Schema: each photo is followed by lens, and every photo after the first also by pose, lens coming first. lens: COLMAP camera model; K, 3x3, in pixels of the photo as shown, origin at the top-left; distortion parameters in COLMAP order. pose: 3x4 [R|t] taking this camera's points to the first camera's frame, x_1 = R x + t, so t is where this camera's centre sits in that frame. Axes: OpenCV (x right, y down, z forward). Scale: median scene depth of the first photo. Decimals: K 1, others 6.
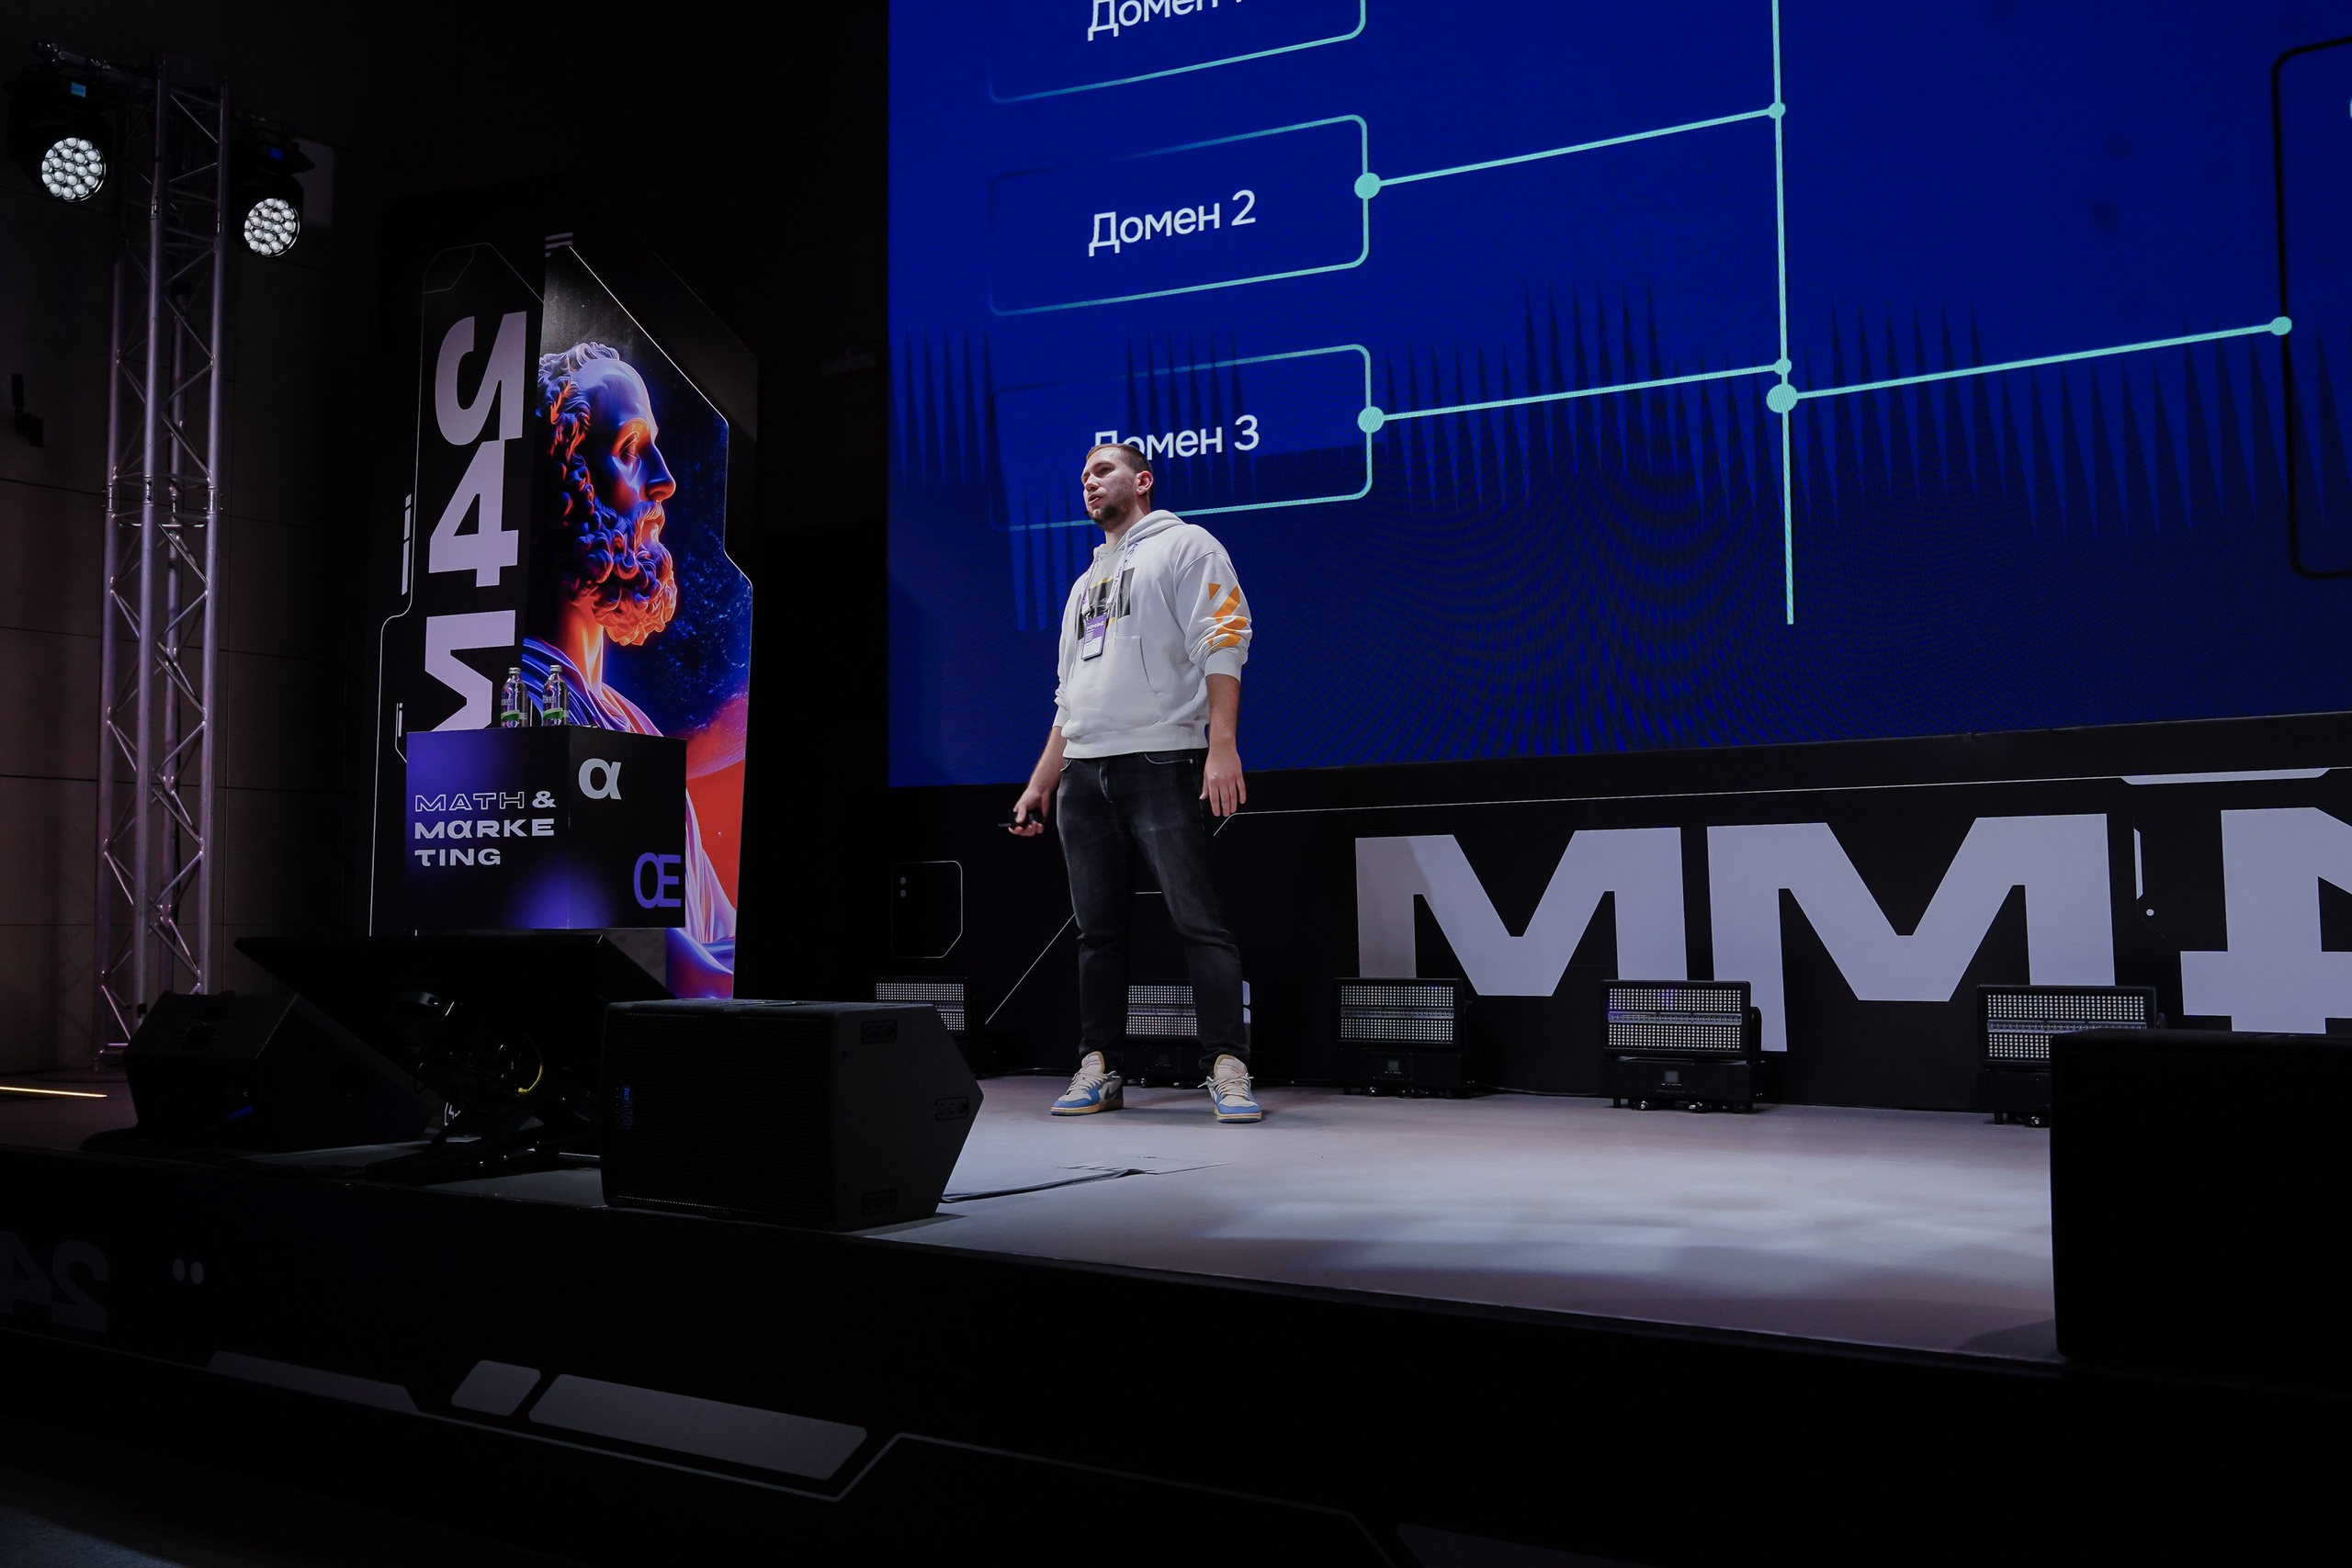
lens RADIAL K [[2211.4, 0, 1165.0], [0, 2211.4, 788.0], [0, 0, 1]] dist [-0.004820, 0.000000]
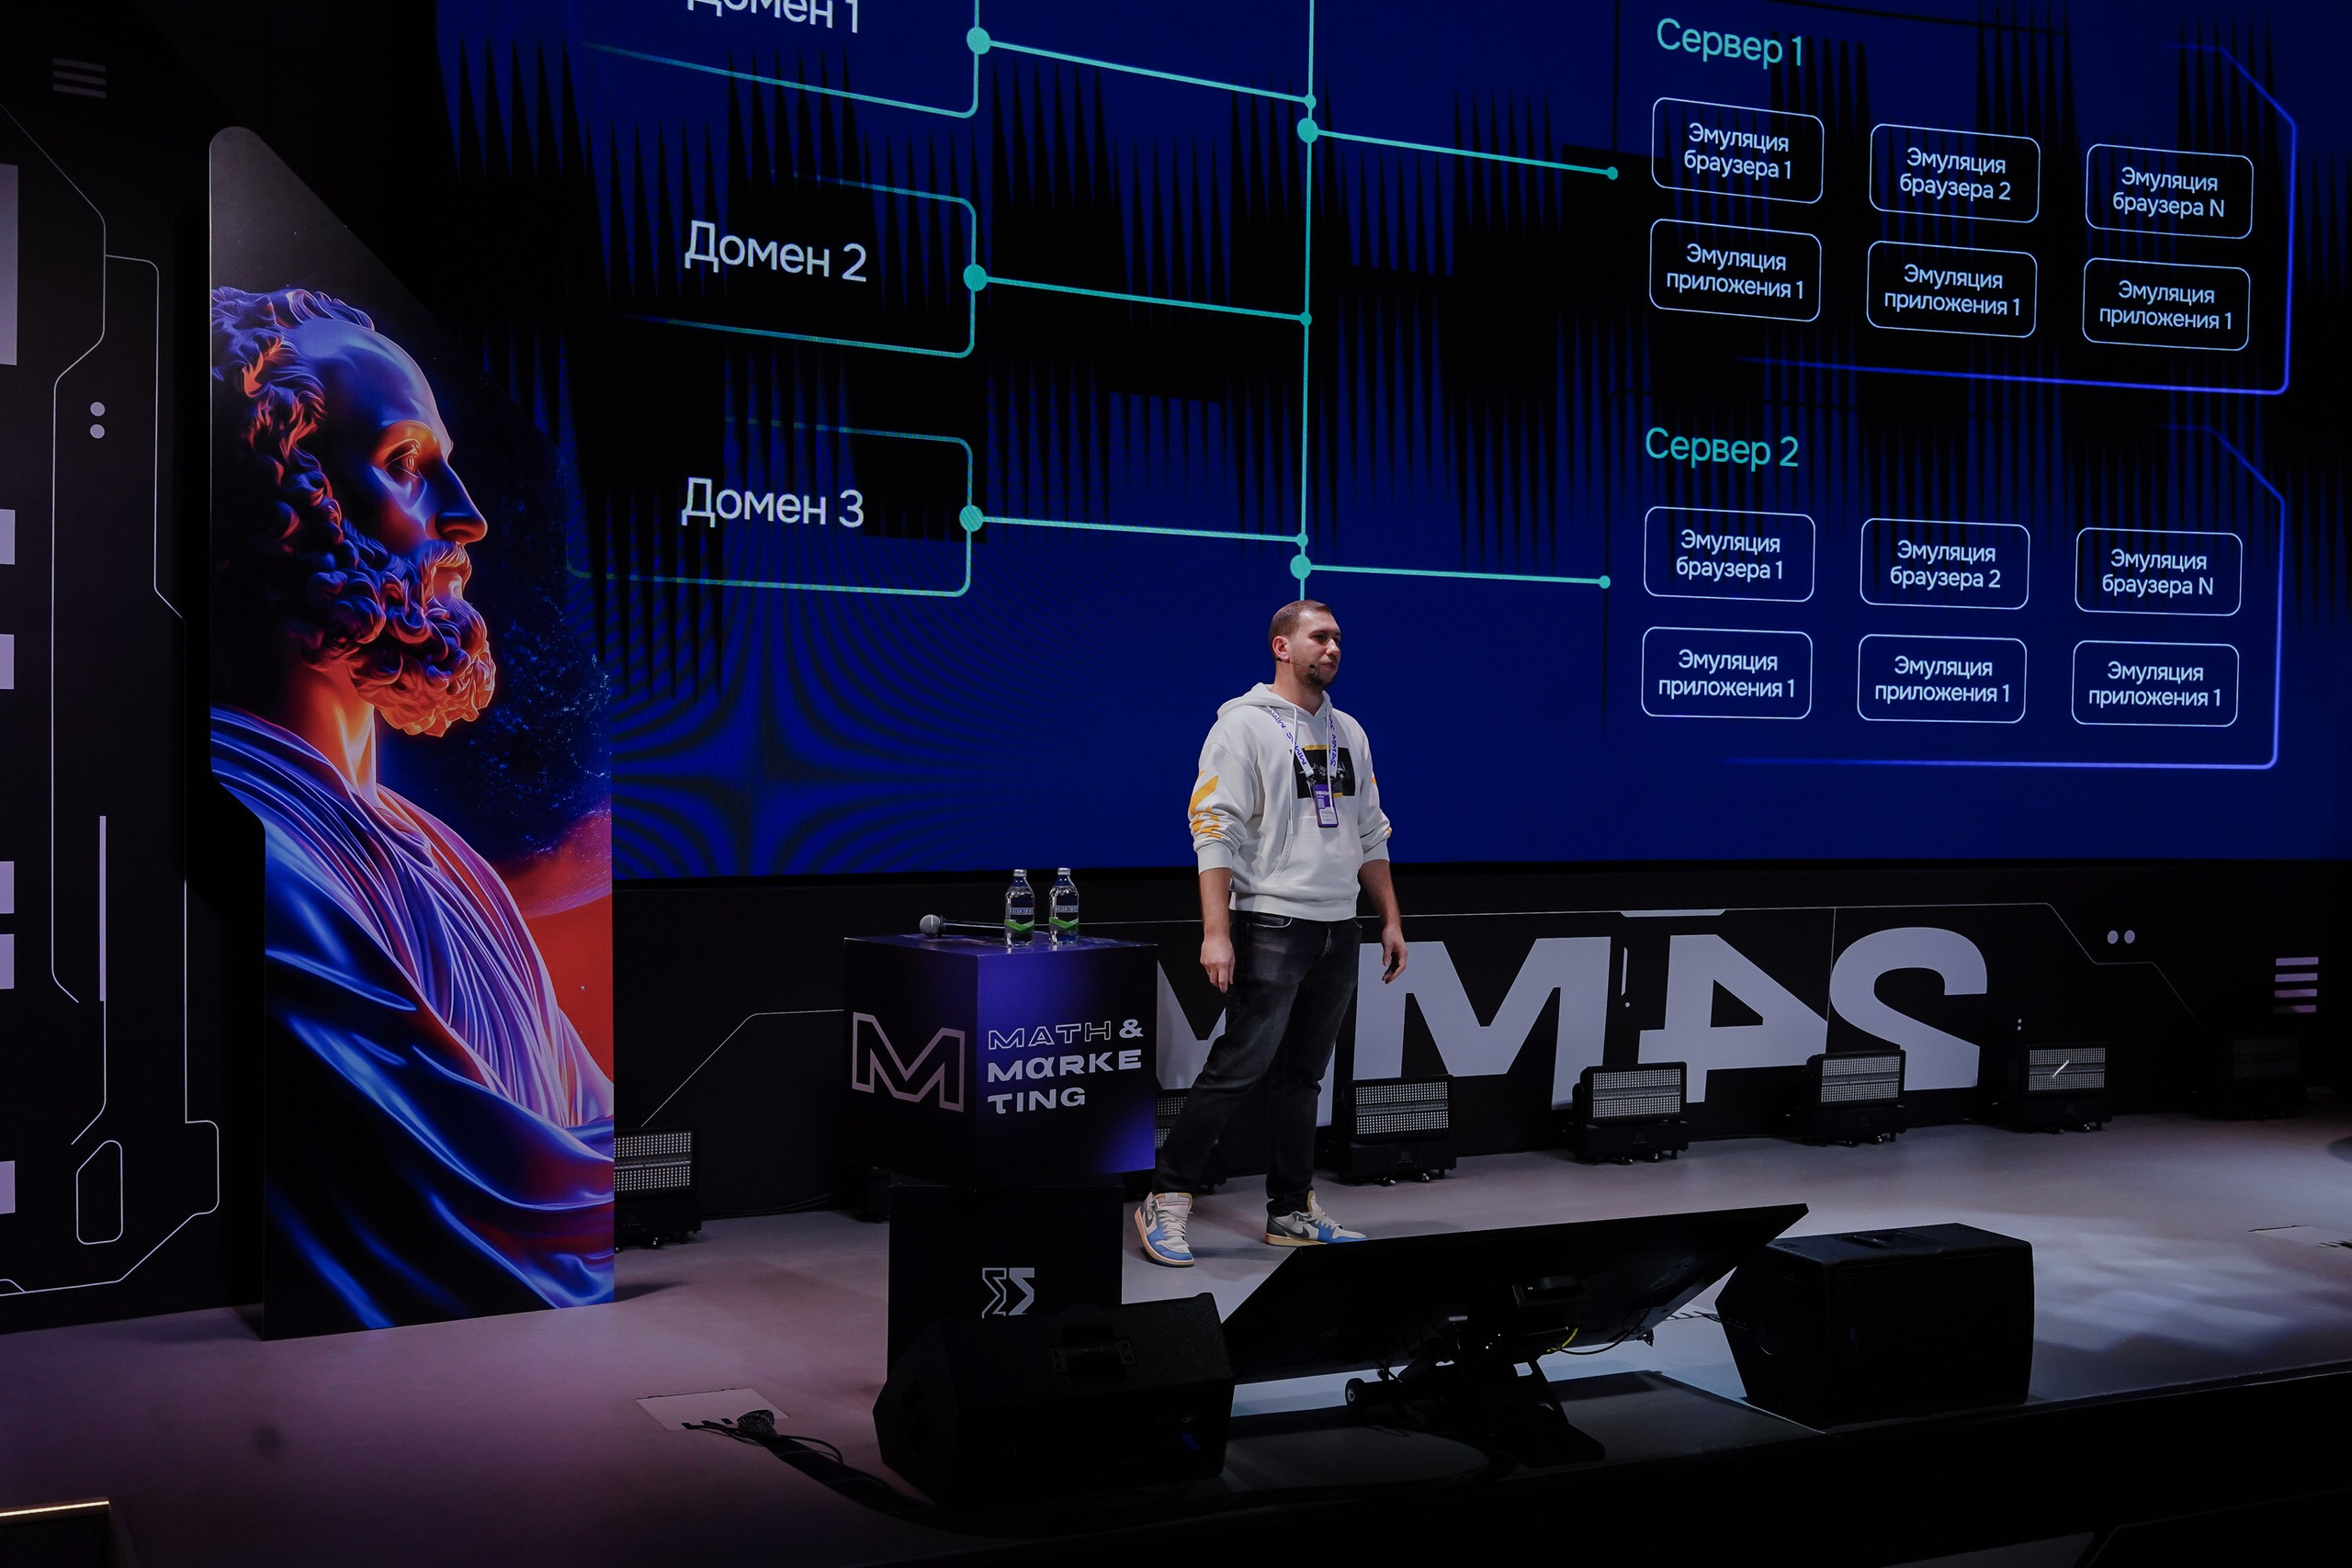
lens RADIAL K [[2570.6, 0, 1156.6], [0, 2570.6, 786.8], [0, 0, 1]] dist [0.001962, 0.000000]
pose [[0.457508, -0.006418, 0.889183, -0.936526], [-0.074085, 0.996222, 0.045309, -0.109517], [-0.886114, -0.086605, 0.455304, 0.406612]]
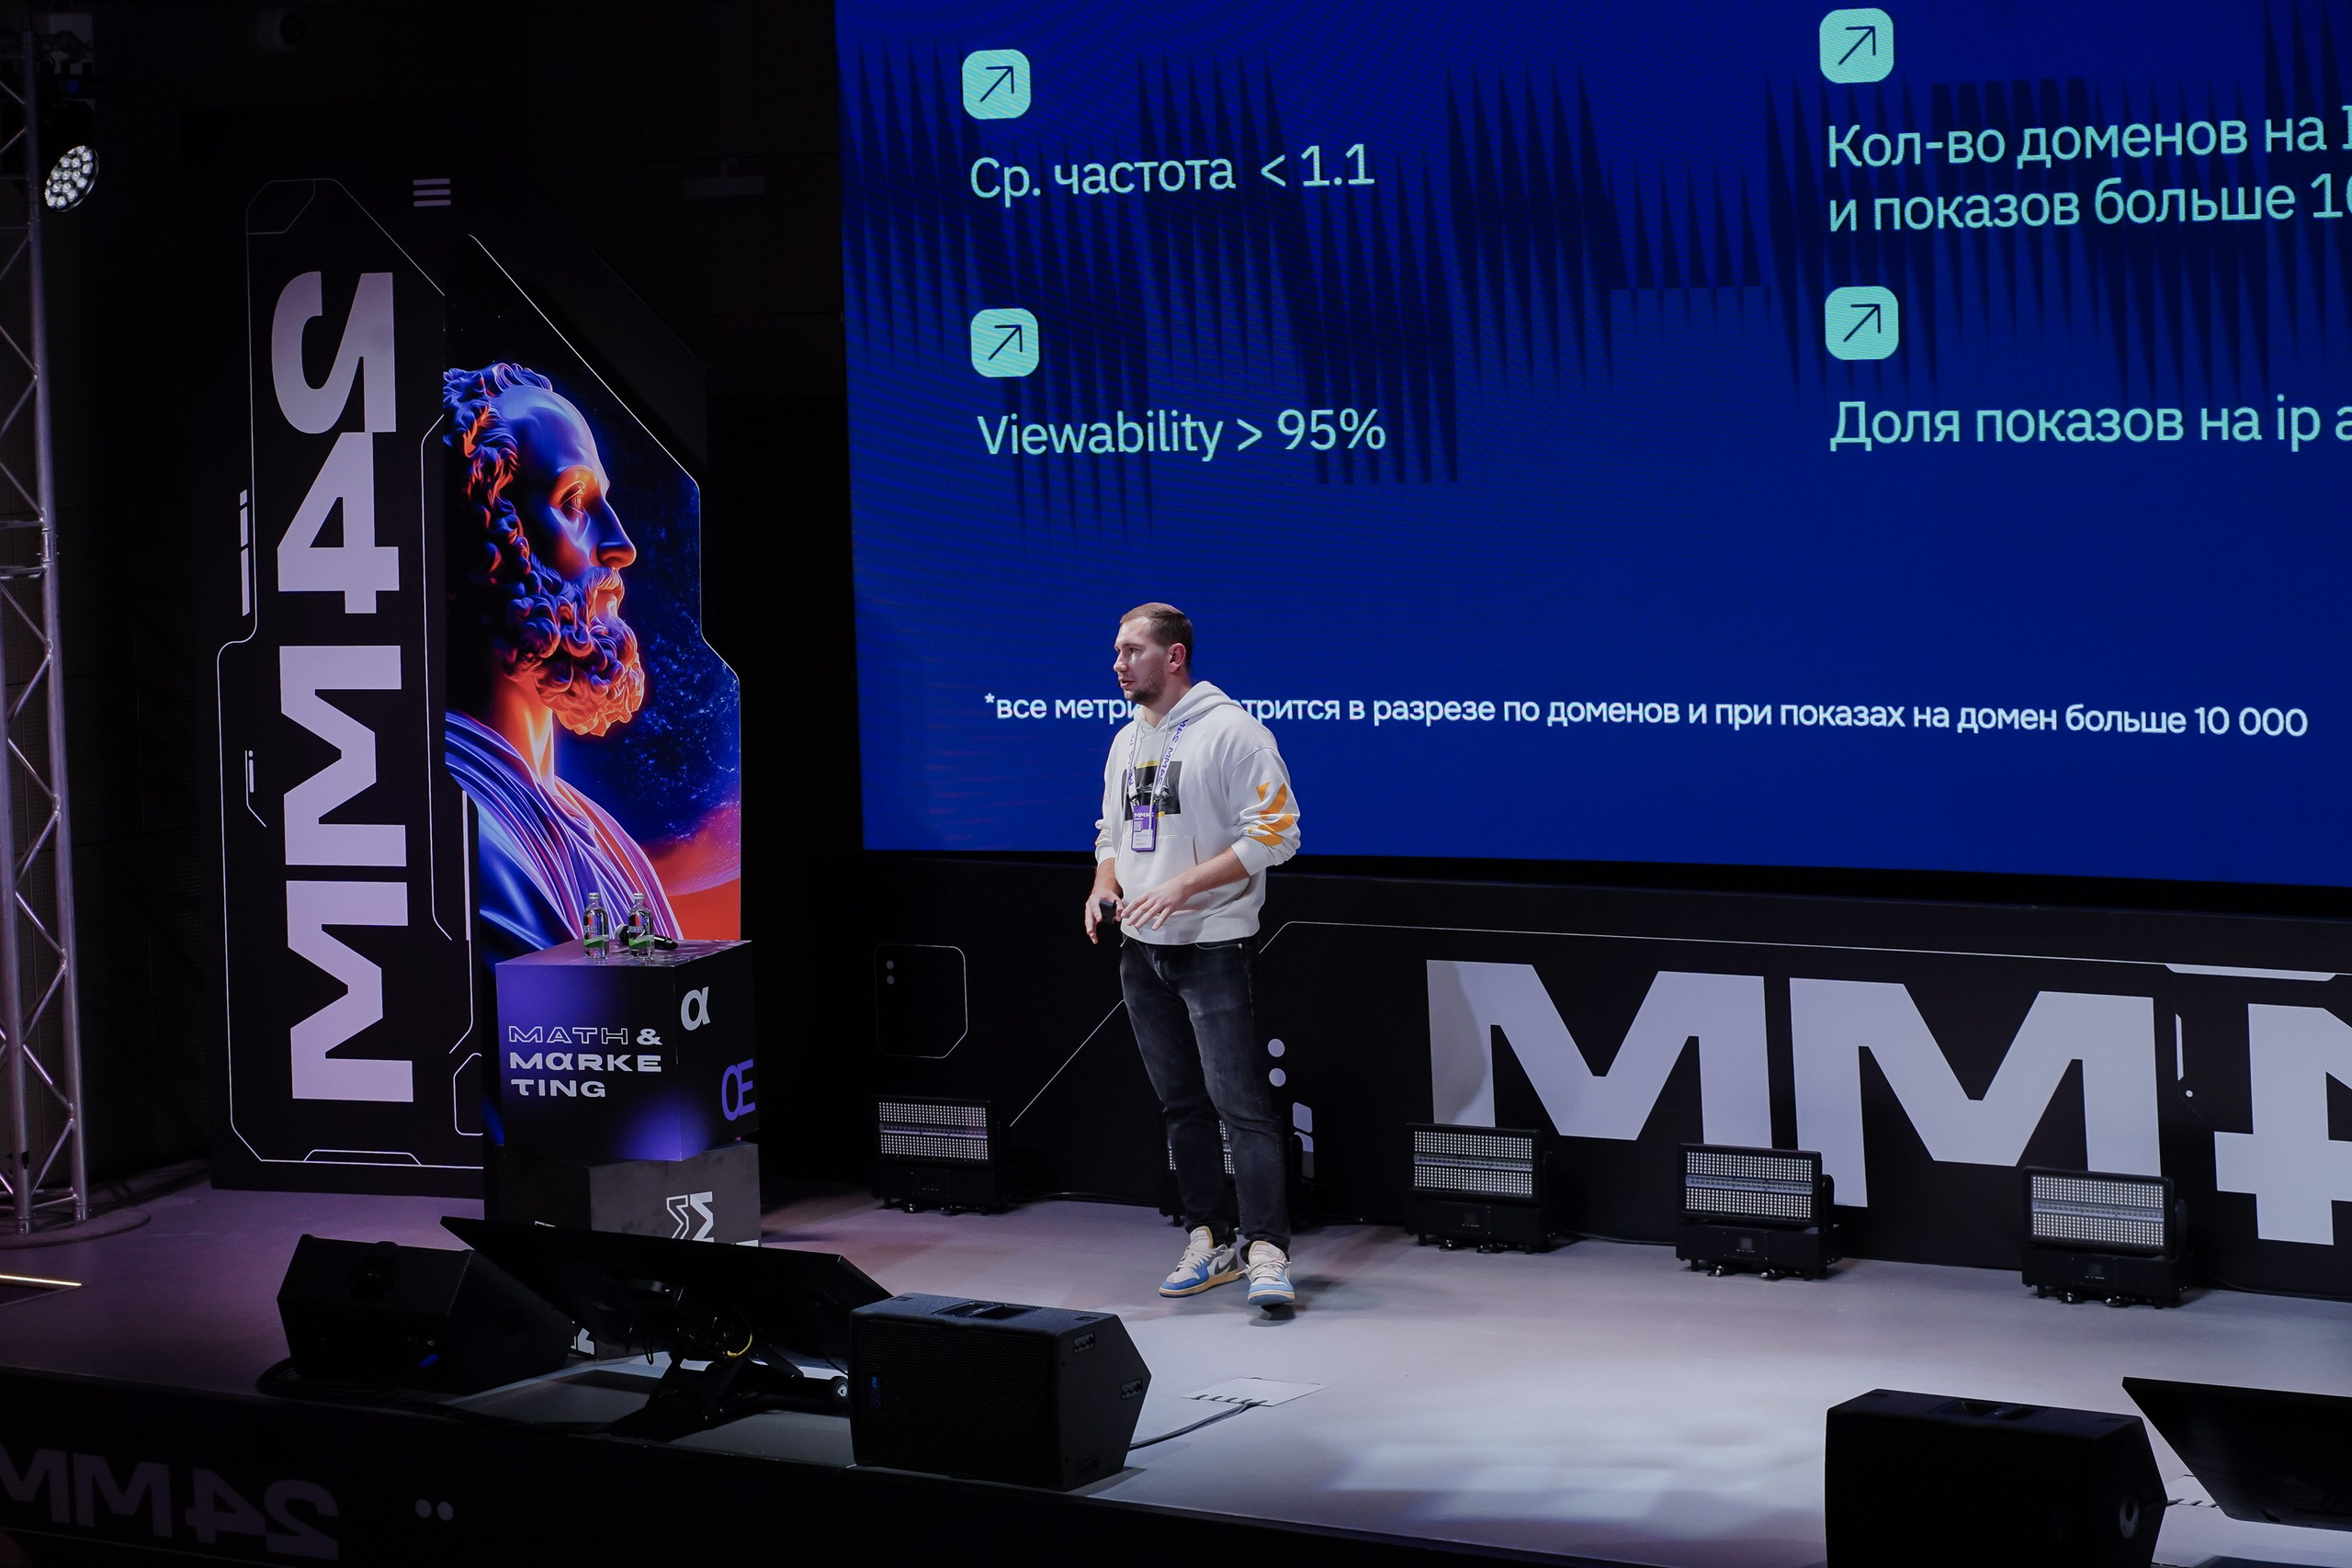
lens RADIAL K [[5500.6, 0, 1185.9], [0, 5500.6, 762.7], [0, 0, 1]] dist [0.010262, 0.000000]
pose [[0.998571, -0.027453, 0.045851, -0.112265], [0.020031, 0.987691, 0.155131, -0.401221], [-0.049546, -0.153991, 0.986829, -1.193036]]
